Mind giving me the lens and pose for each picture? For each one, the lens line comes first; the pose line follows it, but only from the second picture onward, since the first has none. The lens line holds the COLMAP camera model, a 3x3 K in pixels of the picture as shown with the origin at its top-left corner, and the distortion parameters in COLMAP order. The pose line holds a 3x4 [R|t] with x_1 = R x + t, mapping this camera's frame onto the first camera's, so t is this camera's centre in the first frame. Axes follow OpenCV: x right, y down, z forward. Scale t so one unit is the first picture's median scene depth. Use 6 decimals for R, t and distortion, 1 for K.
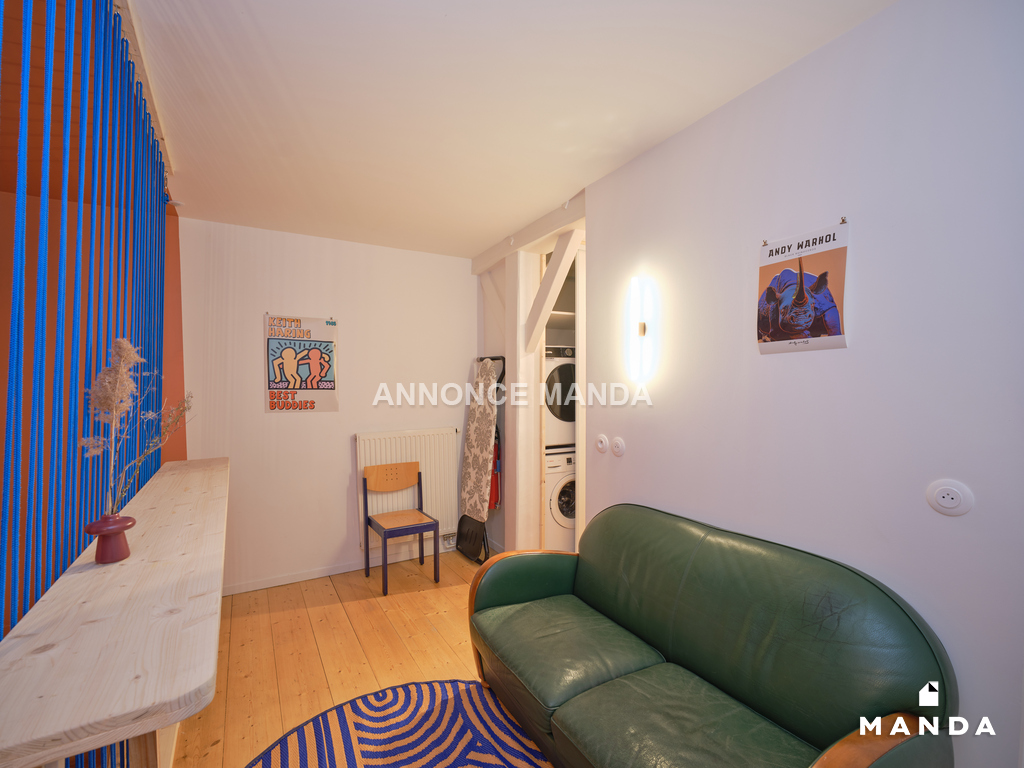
lens RADIAL K [[468.1, 0, 514.8], [0, 468.1, 405.6], [0, 0, 1]] dist [0.000842, 0.000160]
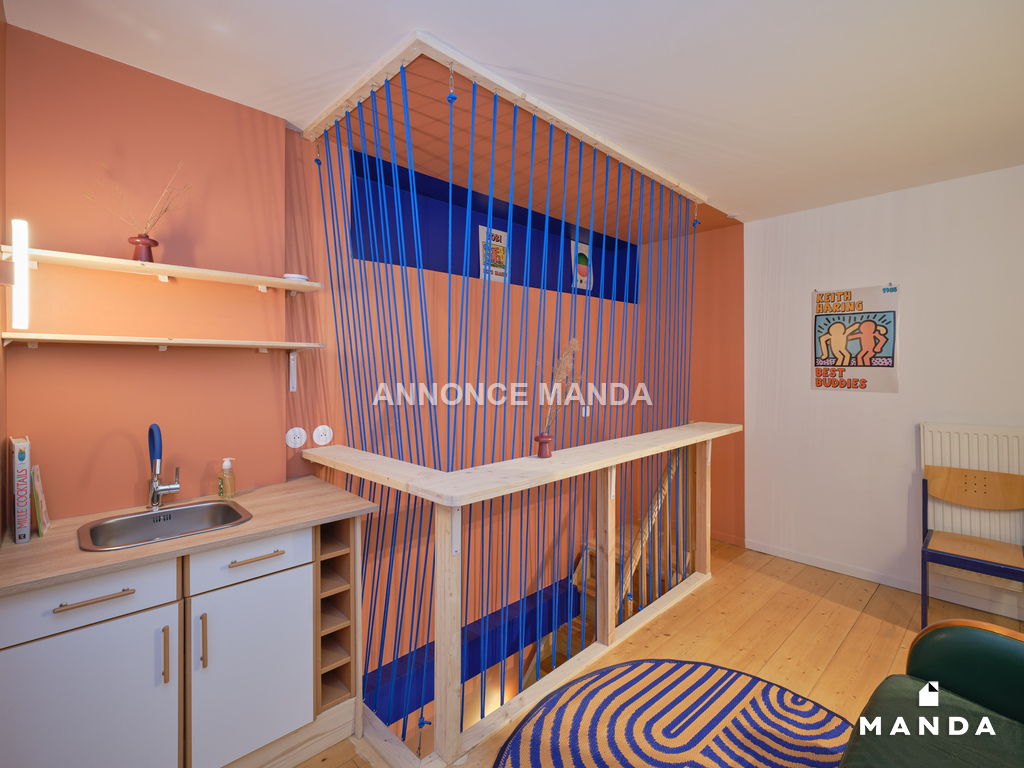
lens RADIAL K [[477.9, 0, 515.1], [0, 477.9, 363.1], [0, 0, 1]] dist [0.000325, 0.000239]
pose [[0.227169, -0.001219, -0.973855, 0.318128], [-0.040681, 0.999114, -0.010741, -0.004313], [0.973005, 0.042057, 0.226918, 0.140906]]
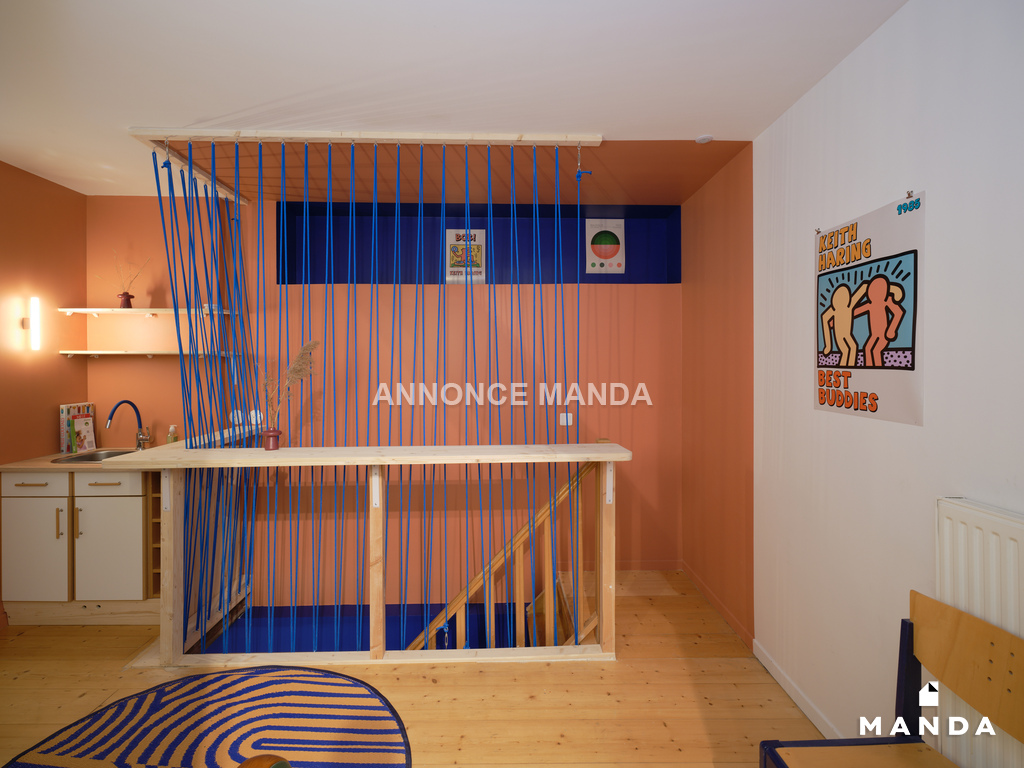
lens RADIAL K [[471.8, 0, 501.1], [0, 471.8, 363.0], [0, 0, 1]] dist [0.000032, 0.000084]
pose [[-0.499838, 0.003450, -0.866112, 0.145127], [-0.031055, 0.999278, 0.021903, -0.039589], [0.865562, 0.037845, -0.499369, 0.936553]]
